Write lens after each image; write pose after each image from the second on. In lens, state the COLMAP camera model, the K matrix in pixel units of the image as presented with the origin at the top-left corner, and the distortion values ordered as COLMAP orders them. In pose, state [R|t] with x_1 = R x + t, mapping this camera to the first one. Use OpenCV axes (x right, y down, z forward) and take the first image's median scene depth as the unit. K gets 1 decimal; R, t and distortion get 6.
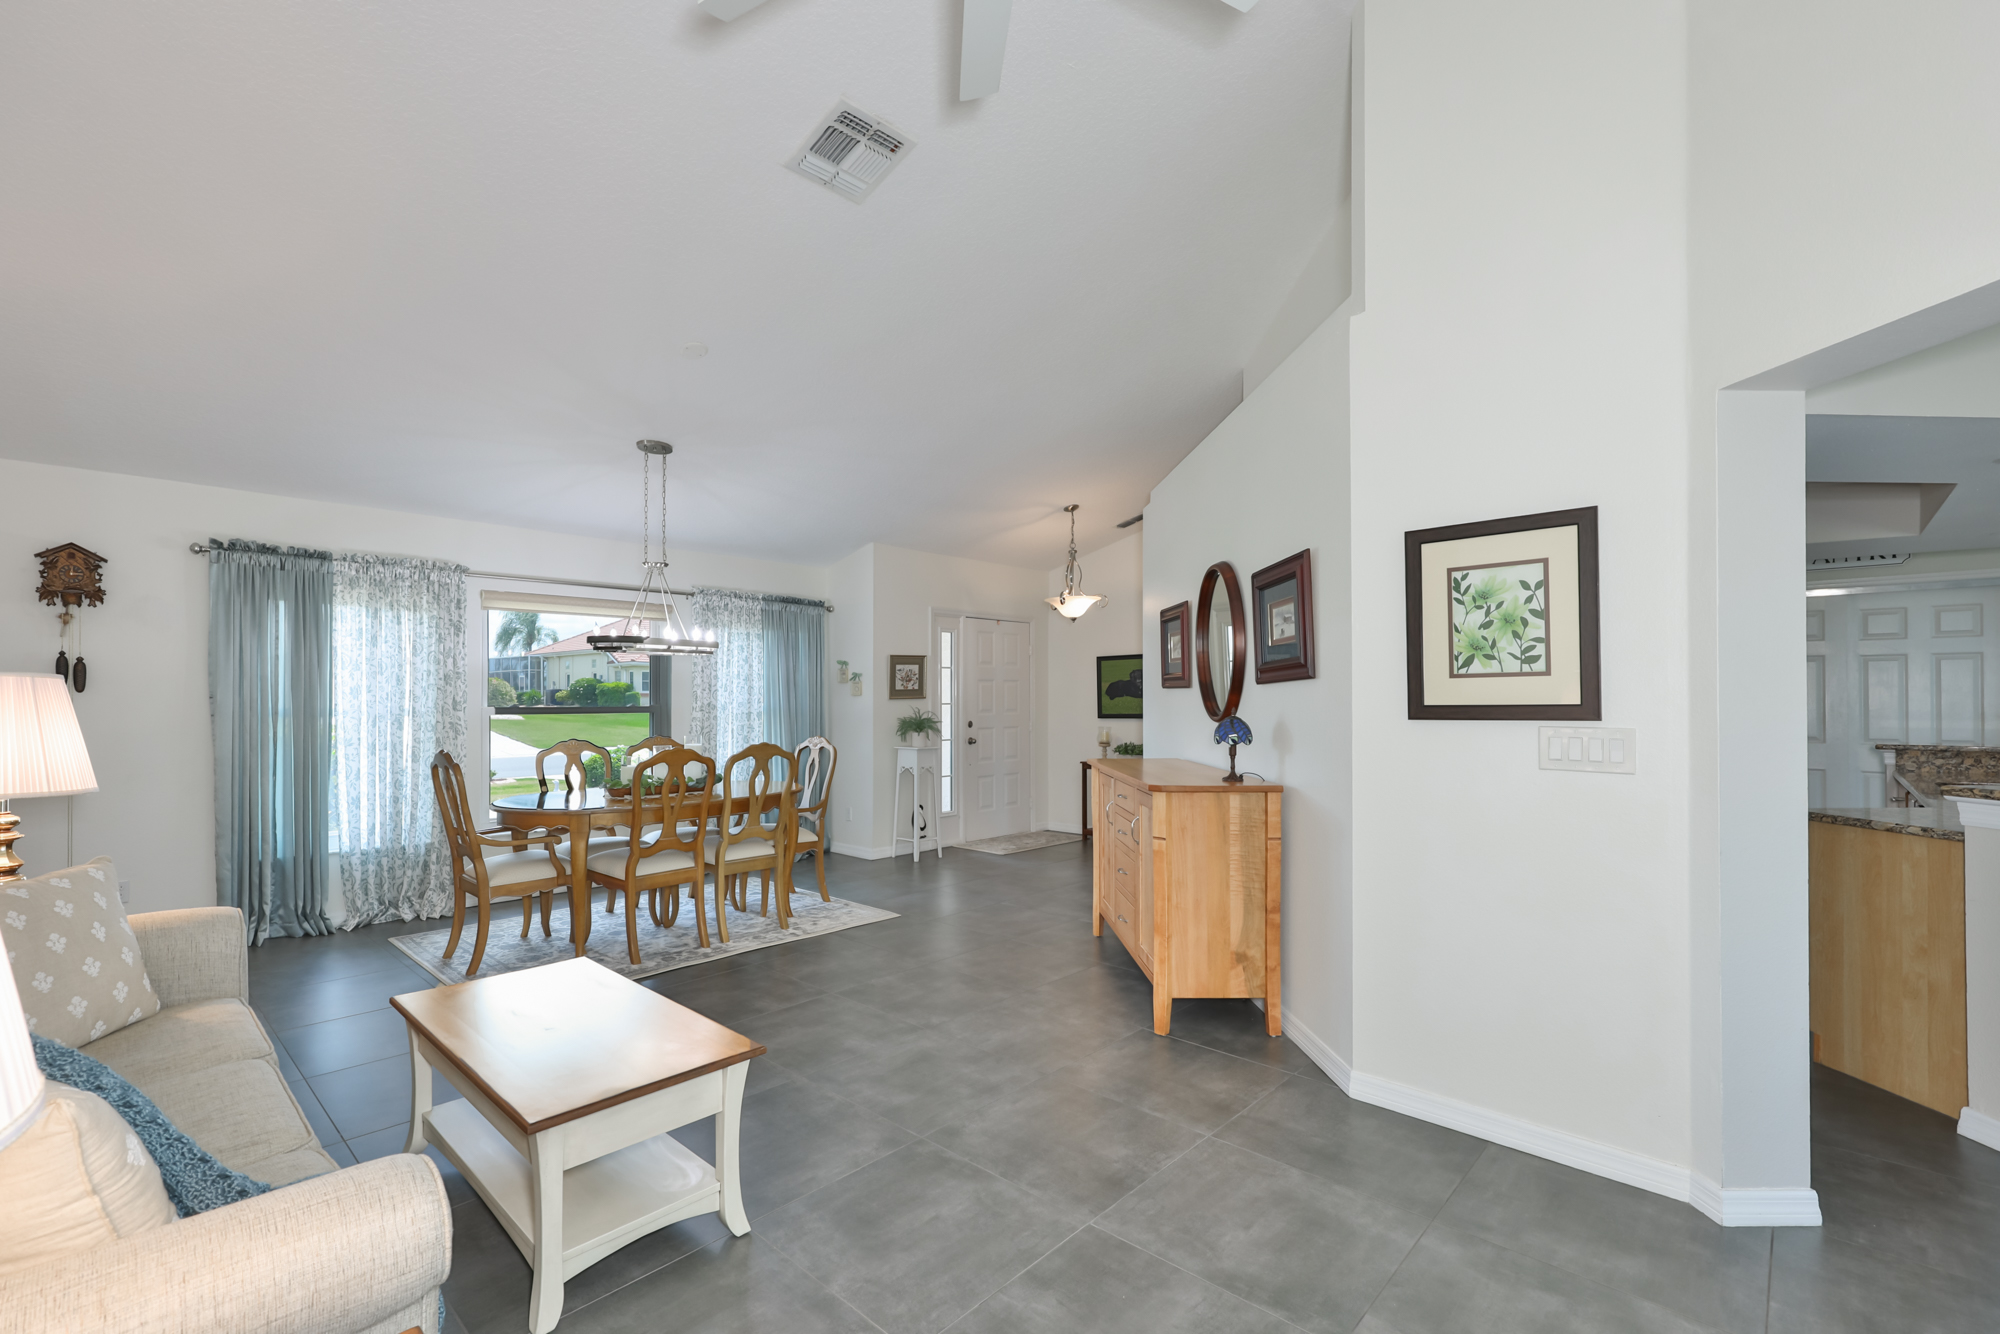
lens RADIAL K [[867.7, 0, 951.6], [0, 867.7, 709.4], [0, 0, 1]] dist [-0.005411, 0.002422]
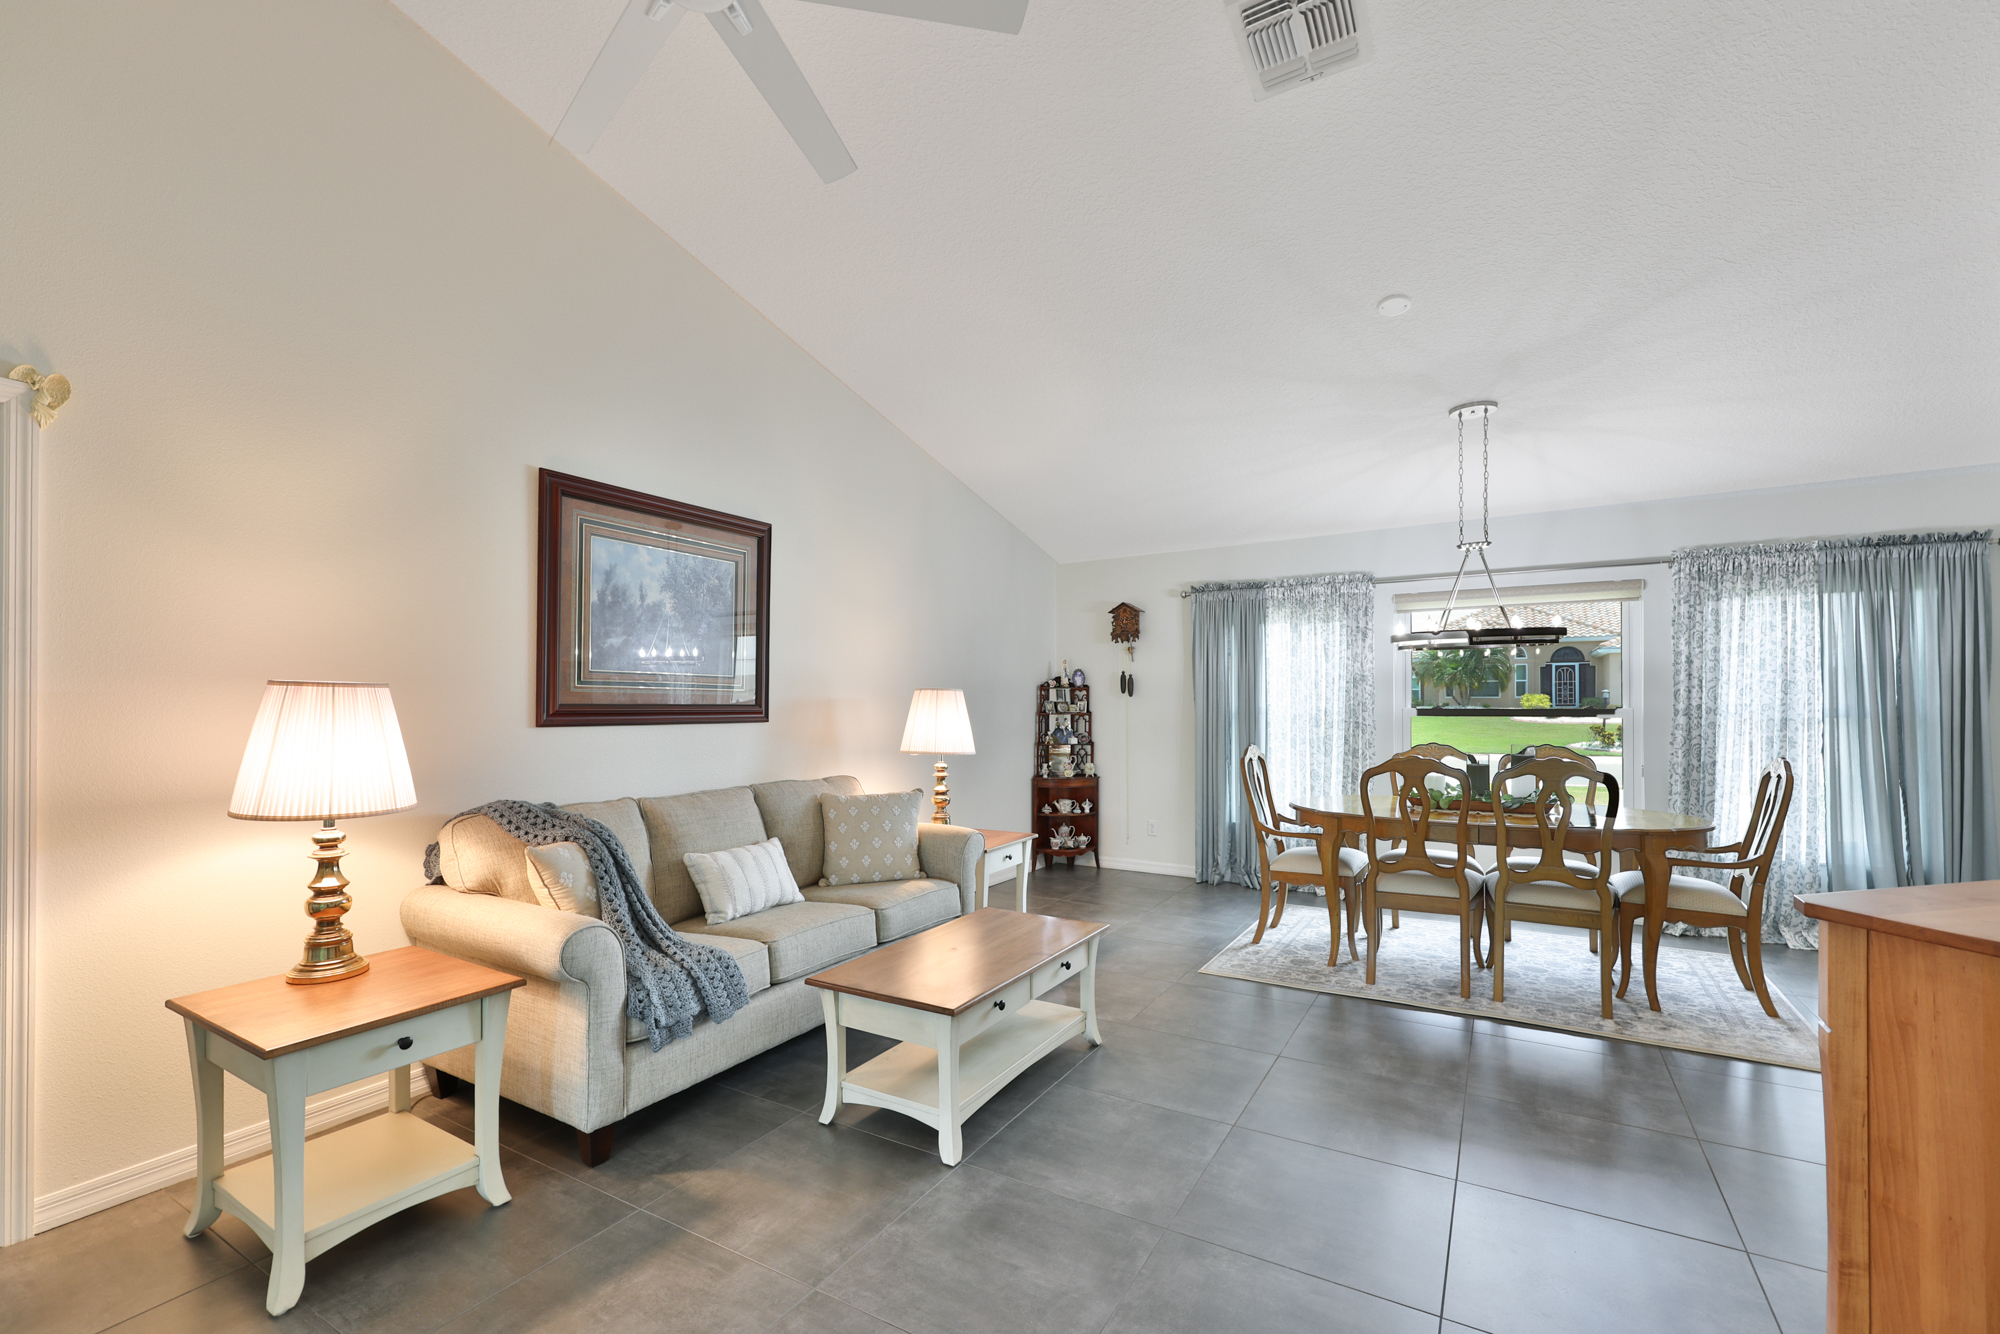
lens RADIAL K [[867.7, 0, 995.8], [0, 867.7, 695.0], [0, 0, 1]] dist [-0.005411, 0.002422]
pose [[0.237003, -0.008026, -0.971476, 0.374450], [-0.009237, 0.999902, -0.010515, -0.003744], [0.971465, 0.011466, 0.236906, 0.324592]]
